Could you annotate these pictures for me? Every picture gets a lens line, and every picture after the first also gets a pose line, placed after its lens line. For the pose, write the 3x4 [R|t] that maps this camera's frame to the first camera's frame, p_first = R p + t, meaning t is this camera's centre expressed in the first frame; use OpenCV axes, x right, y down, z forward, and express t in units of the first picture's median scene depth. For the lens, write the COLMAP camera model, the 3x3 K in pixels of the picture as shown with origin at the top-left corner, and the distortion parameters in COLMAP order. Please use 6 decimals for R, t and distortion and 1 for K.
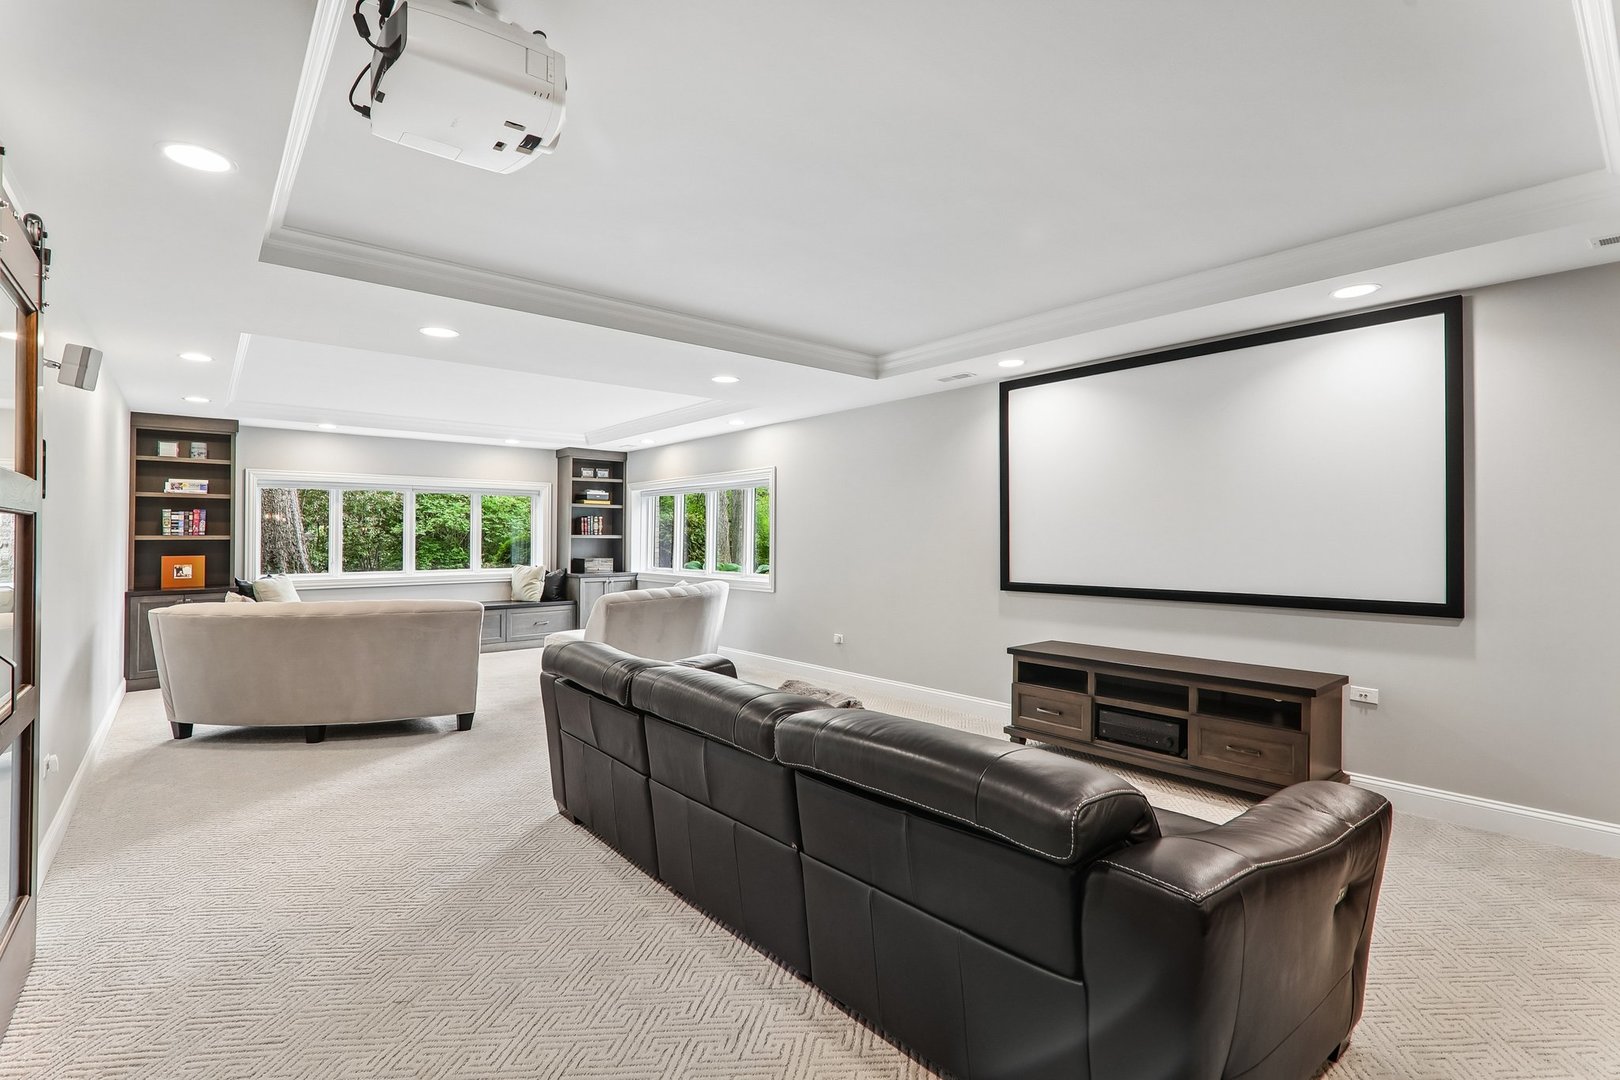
lens RADIAL K [[750.8, 0, 821.7], [0, 750.8, 535.6], [0, 0, 1]] dist [0.000808, 0.000580]
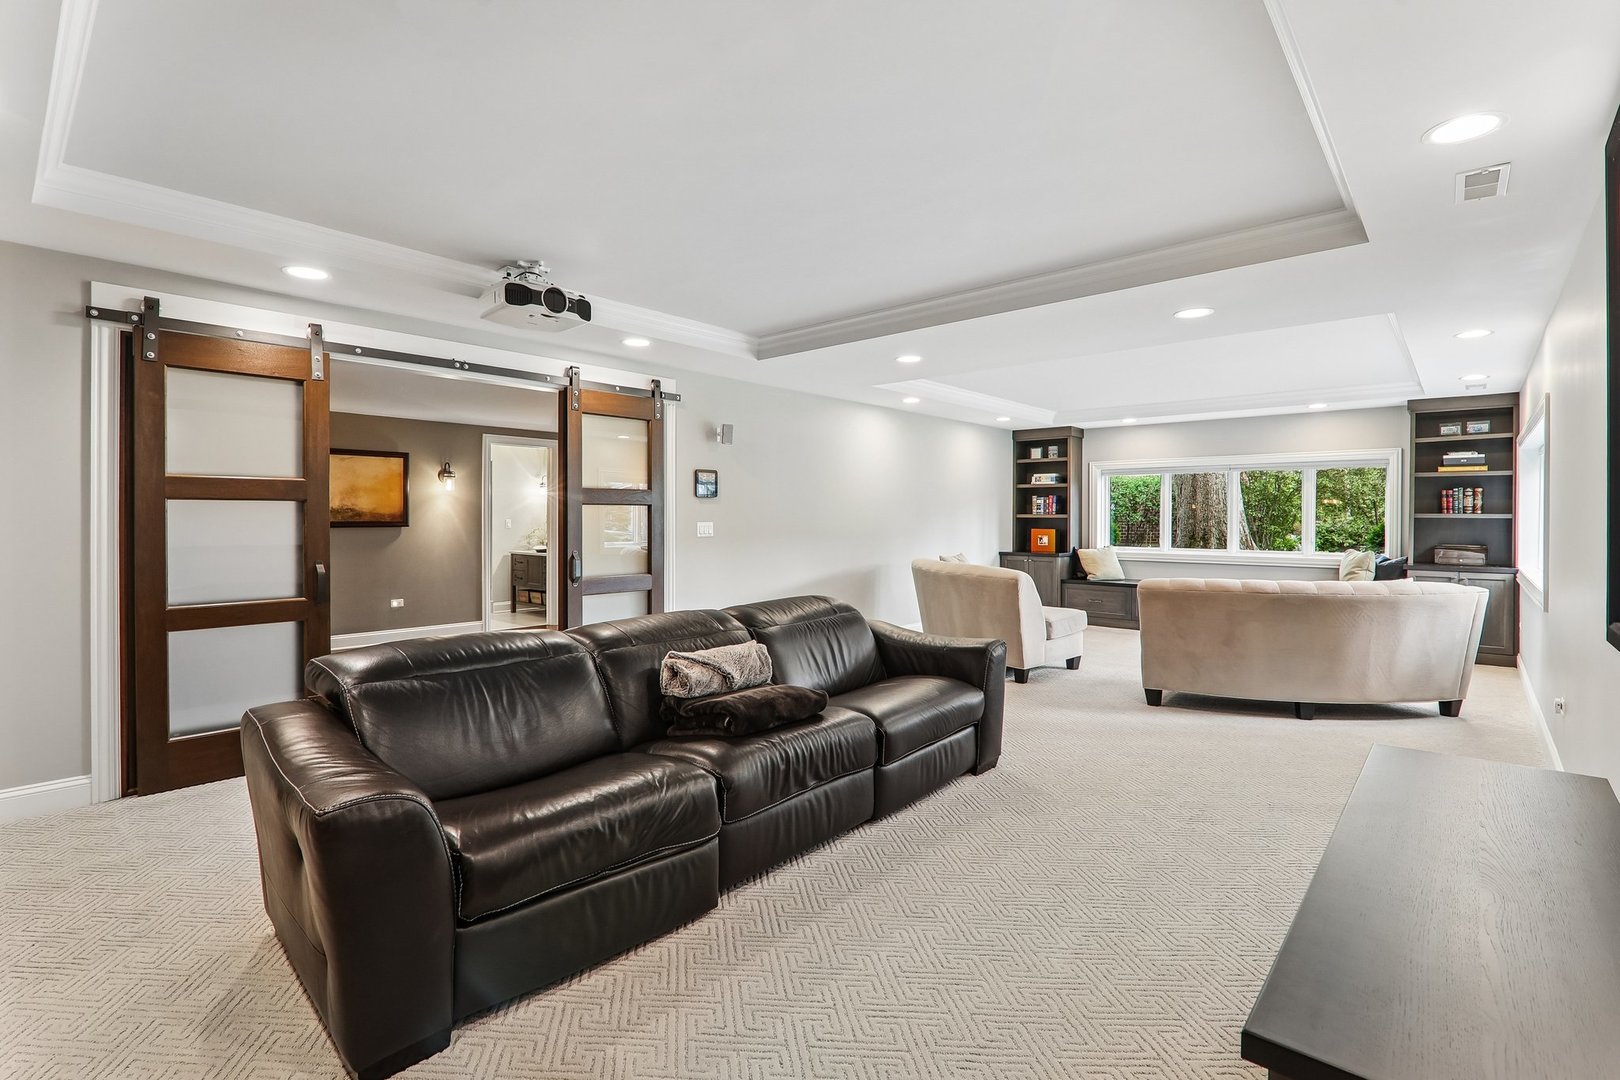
lens RADIAL K [[750.8, 0, 823.8], [0, 750.8, 524.2], [0, 0, 1]] dist [0.000808, 0.000580]
pose [[0.136865, 0.011989, -0.990517, 0.339226], [0.000519, 0.999926, 0.012175, 0.000307], [0.990590, -0.002180, 0.136848, 0.294914]]
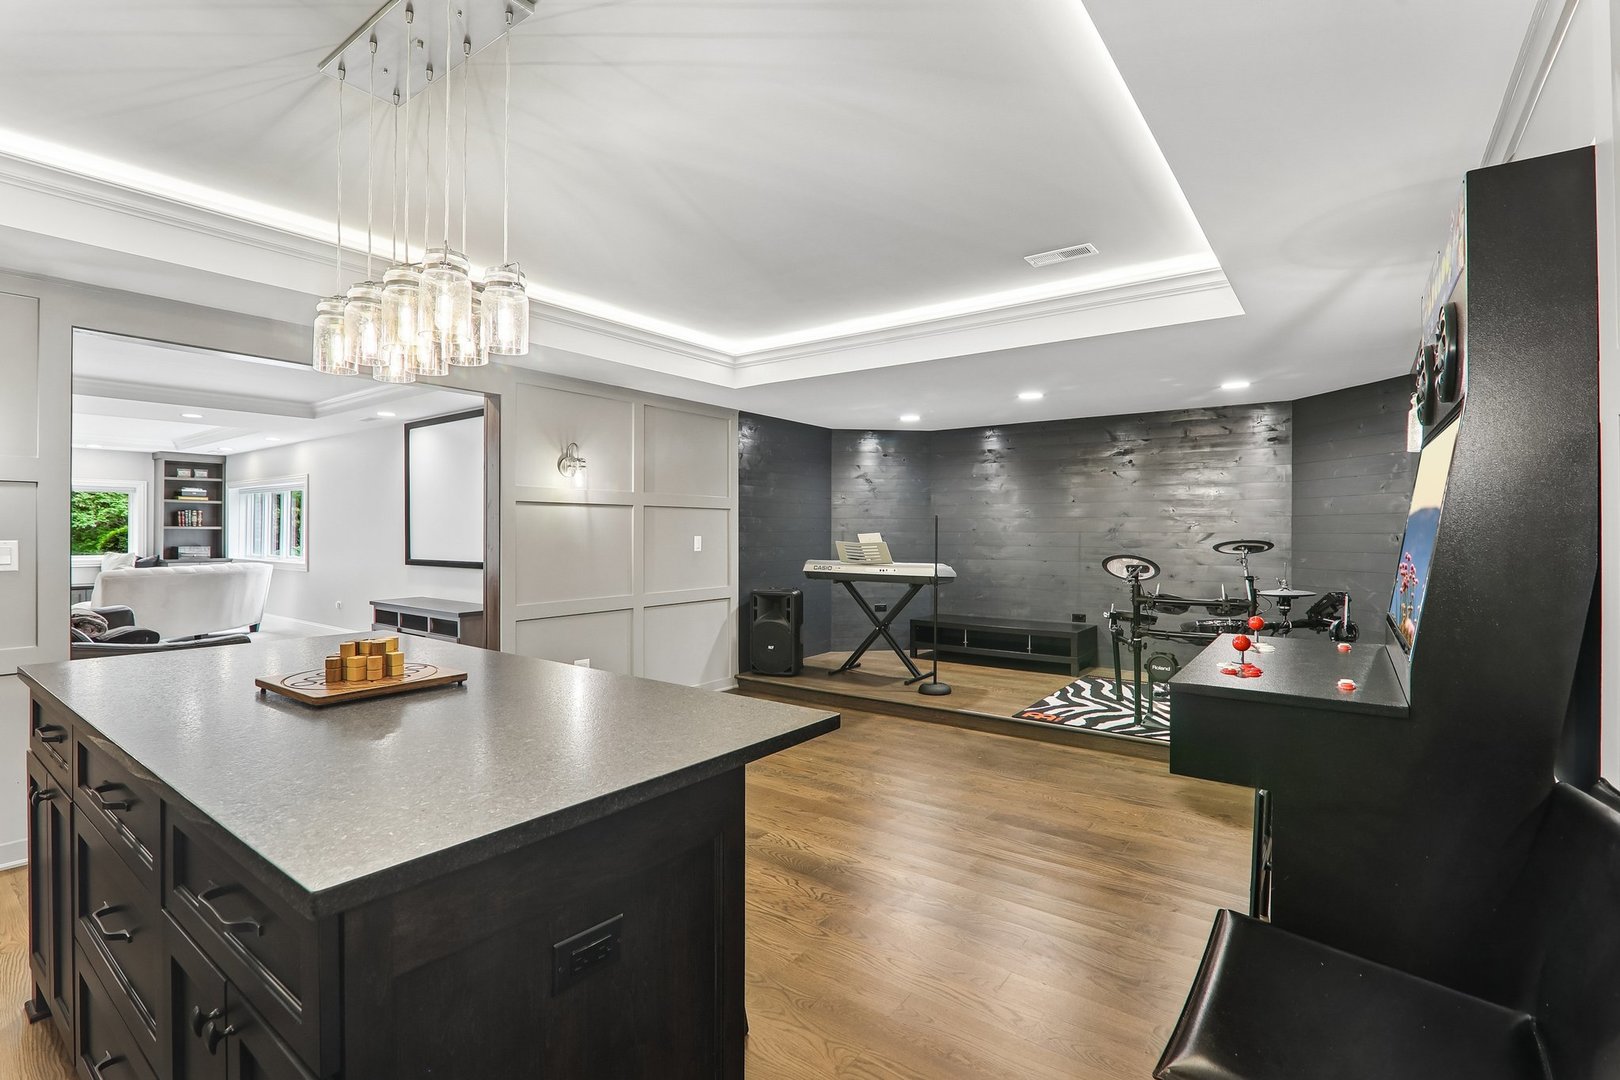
lens RADIAL K [[750.8, 0, 812.0], [0, 750.8, 537.3], [0, 0, 1]] dist [0.000808, 0.000580]
pose [[0.979068, -0.001446, 0.203530, 0.409874], [-0.001613, 0.999888, 0.014862, -0.002706], [-0.203528, -0.014879, 0.978956, -0.345505]]
